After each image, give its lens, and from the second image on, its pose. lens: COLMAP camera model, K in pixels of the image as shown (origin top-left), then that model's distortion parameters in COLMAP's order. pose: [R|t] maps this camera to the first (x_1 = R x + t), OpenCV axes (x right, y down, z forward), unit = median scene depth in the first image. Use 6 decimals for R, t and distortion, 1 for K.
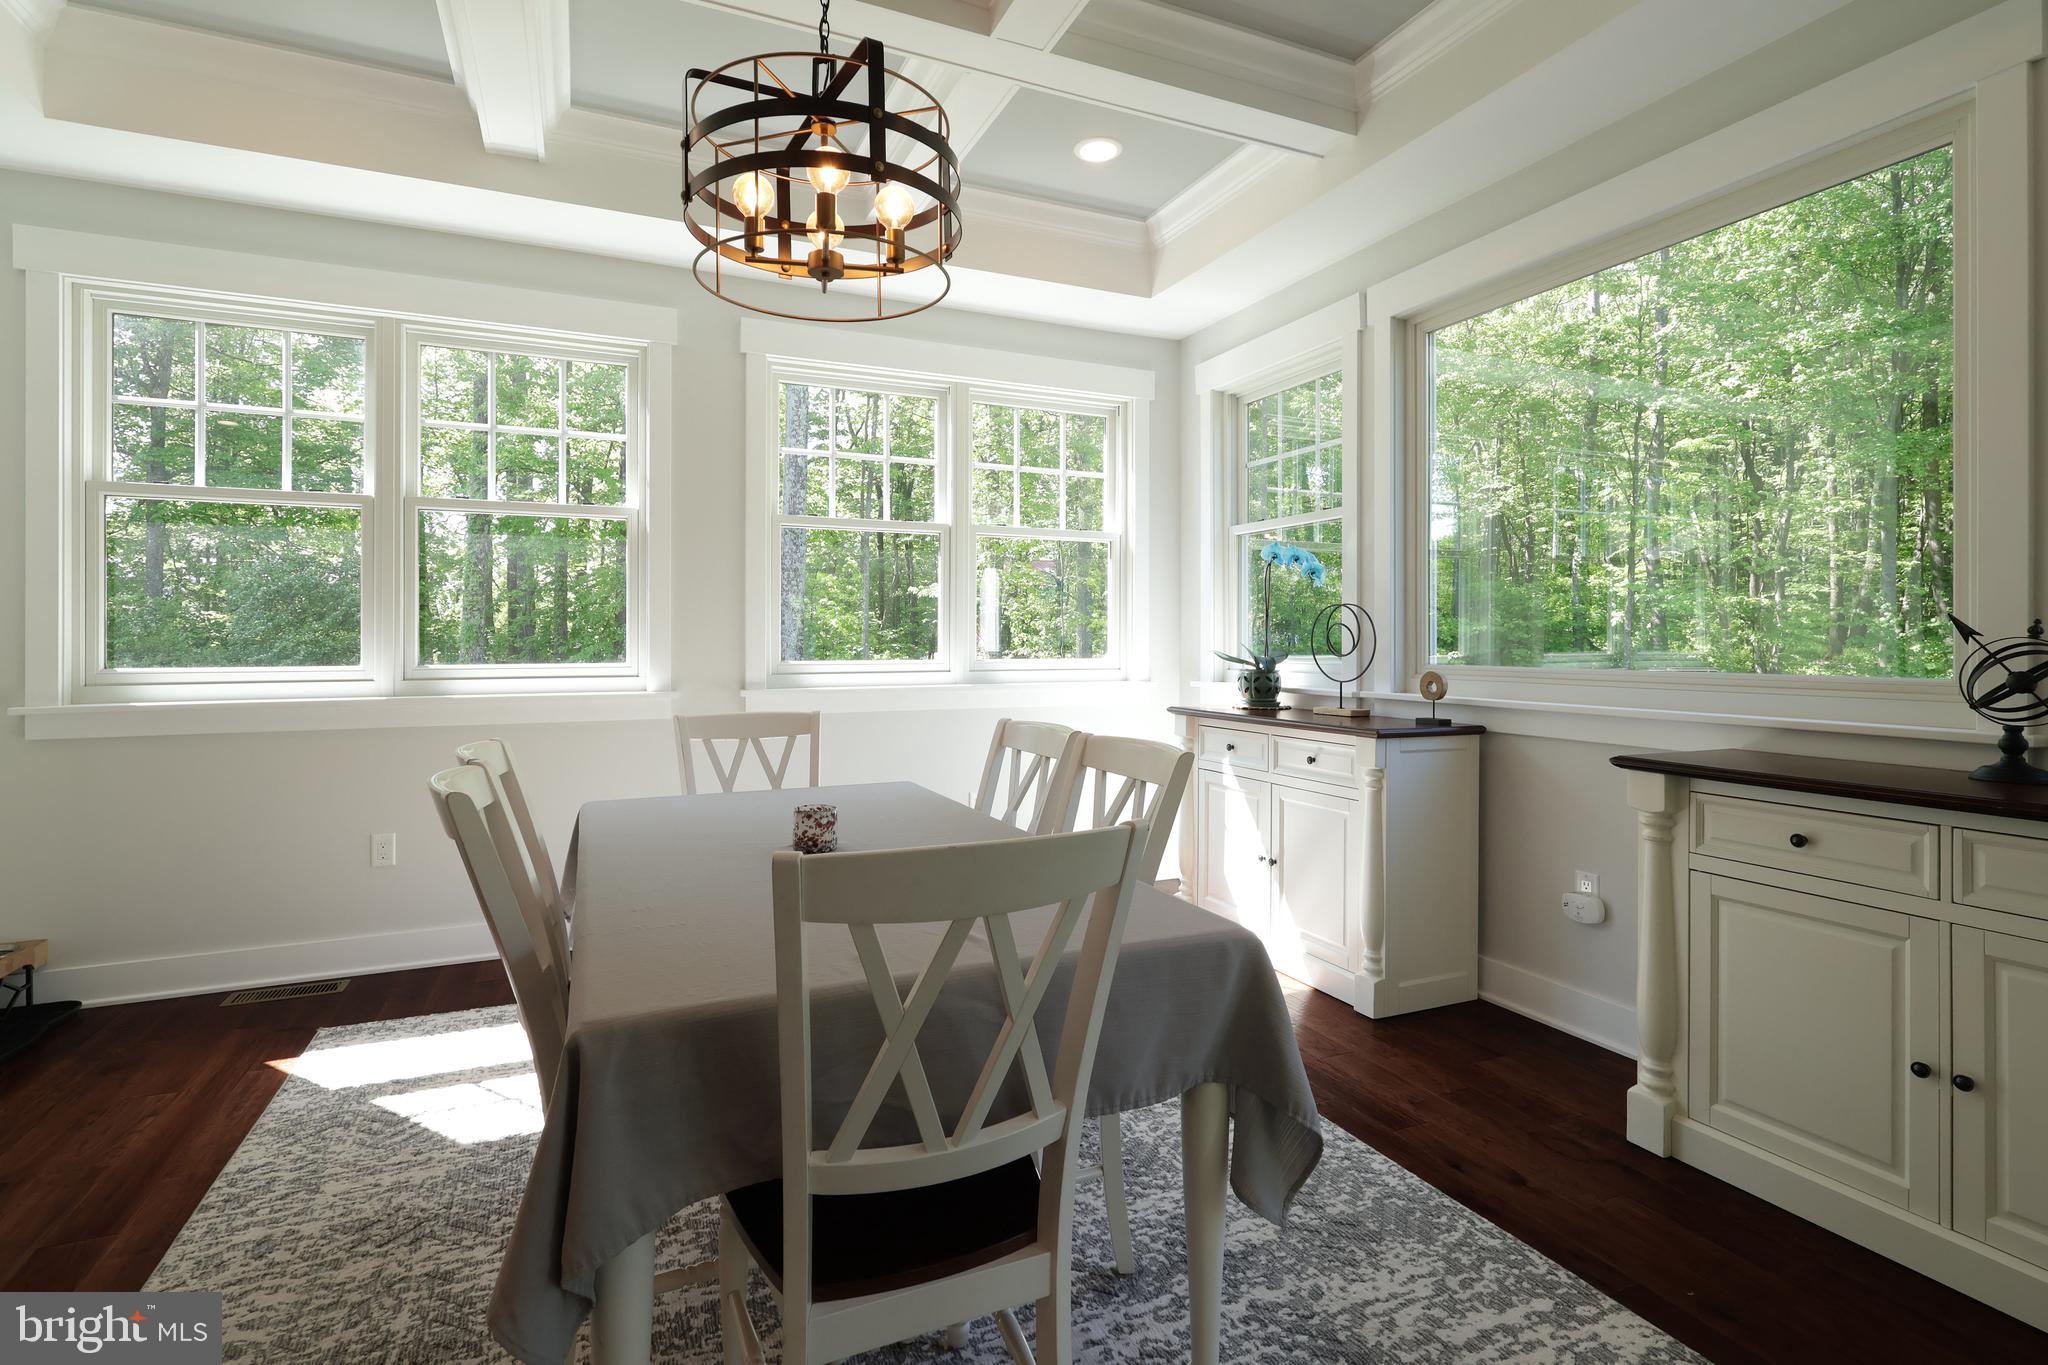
lens RADIAL K [[968.9, 0, 1018.4], [0, 968.9, 642.6], [0, 0, 1]] dist [0.001178, 0.000729]
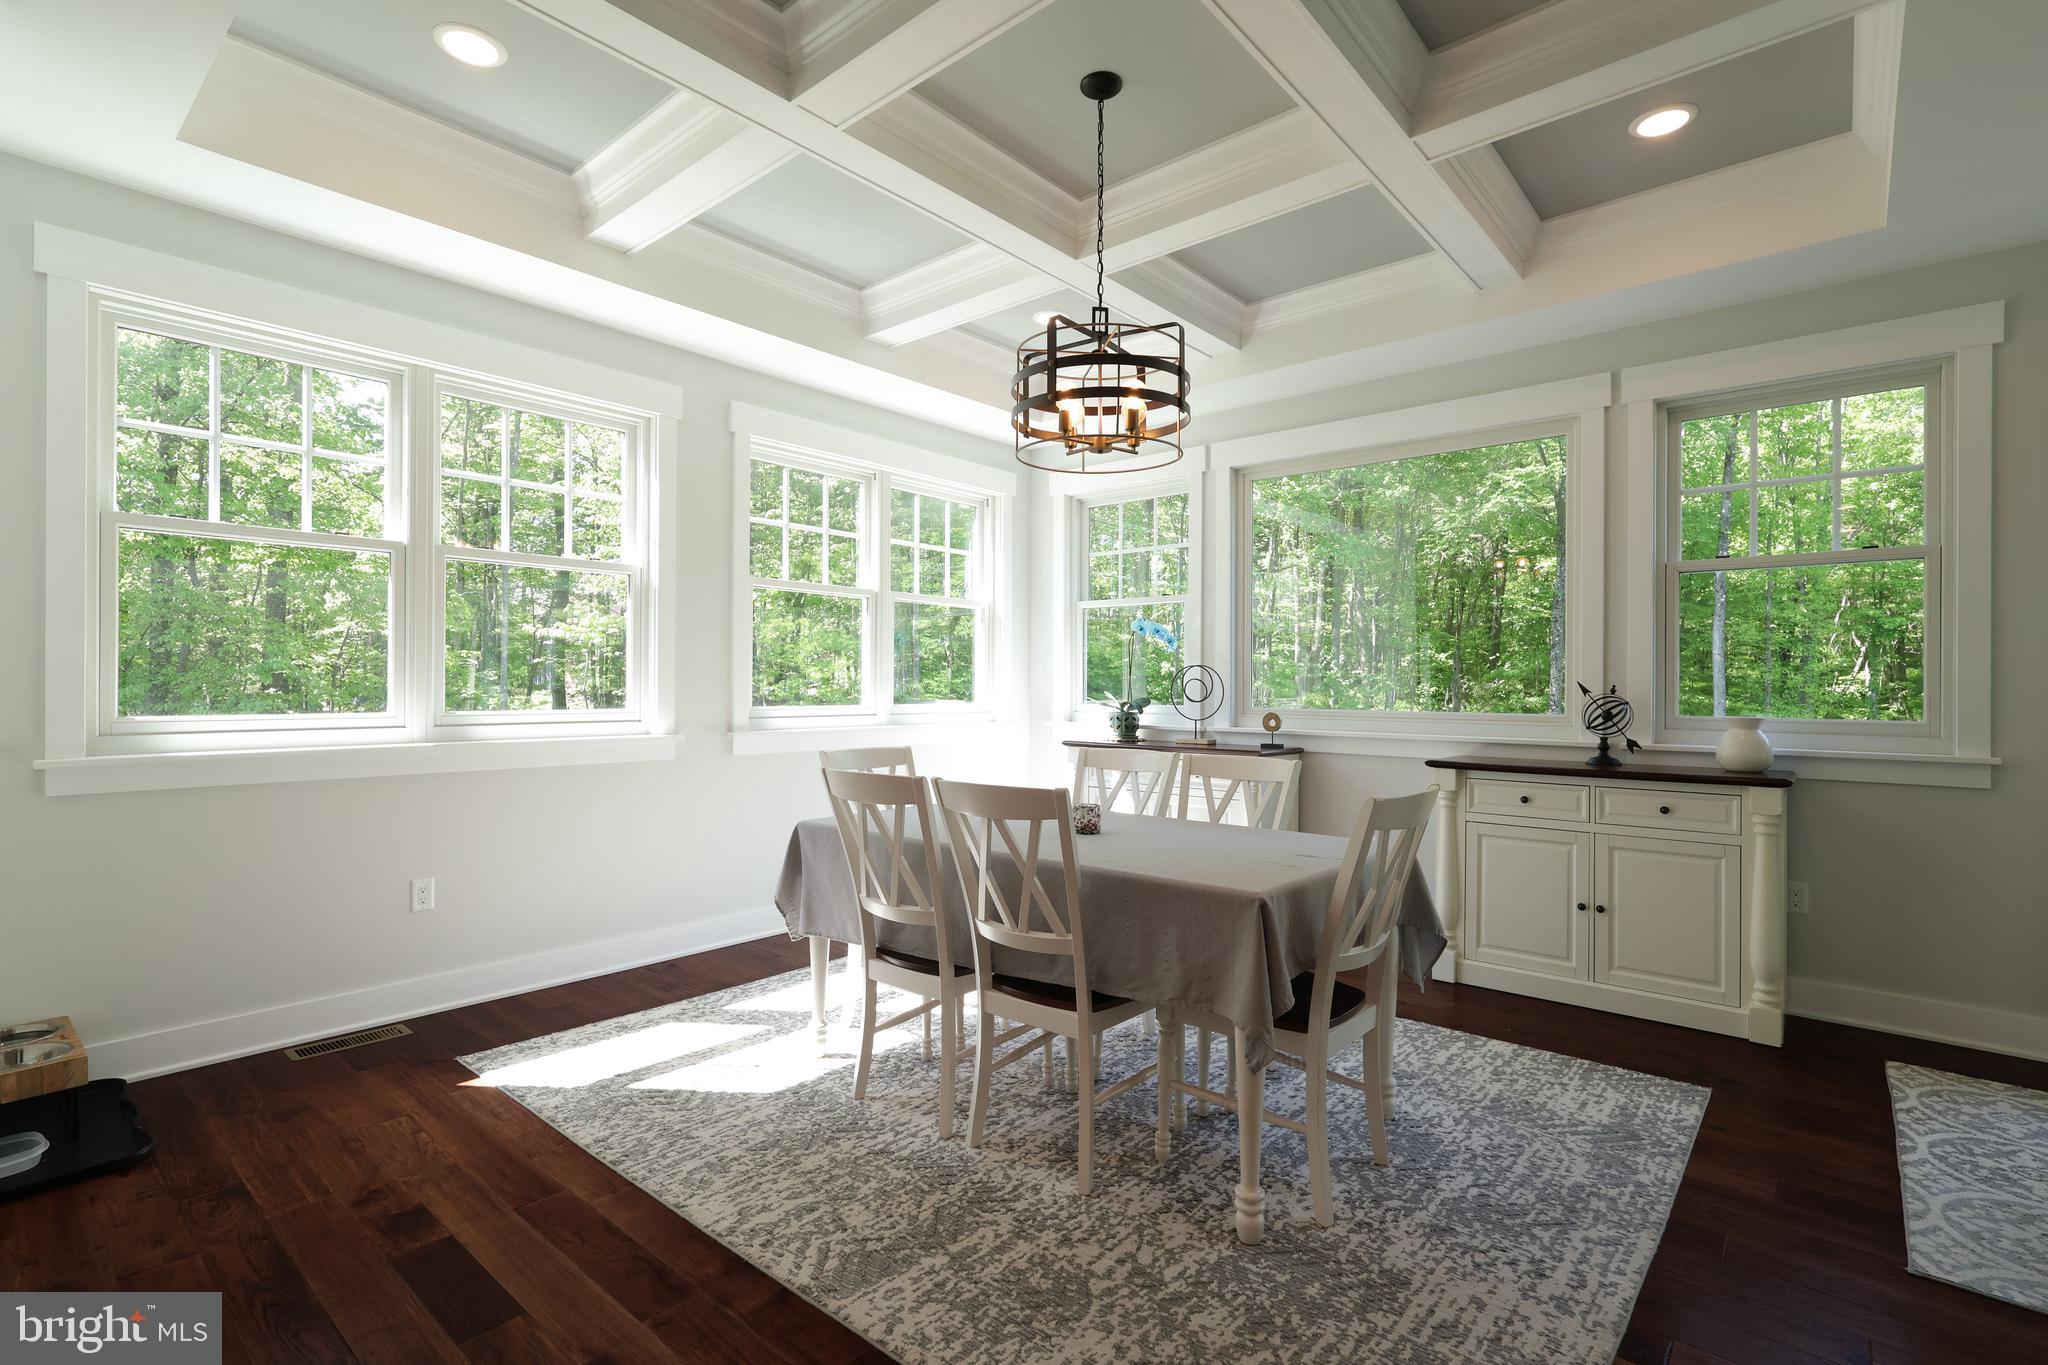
lens RADIAL K [[953.4, 0, 1022.3], [0, 953.4, 686.4], [0, 0, 1]] dist [-0.000327, -0.000209]
pose [[0.907144, 0.005803, 0.420780, -0.615641], [-0.006051, 0.999981, -0.000744, -0.007777], [-0.420777, -0.001871, 0.907162, -0.199142]]
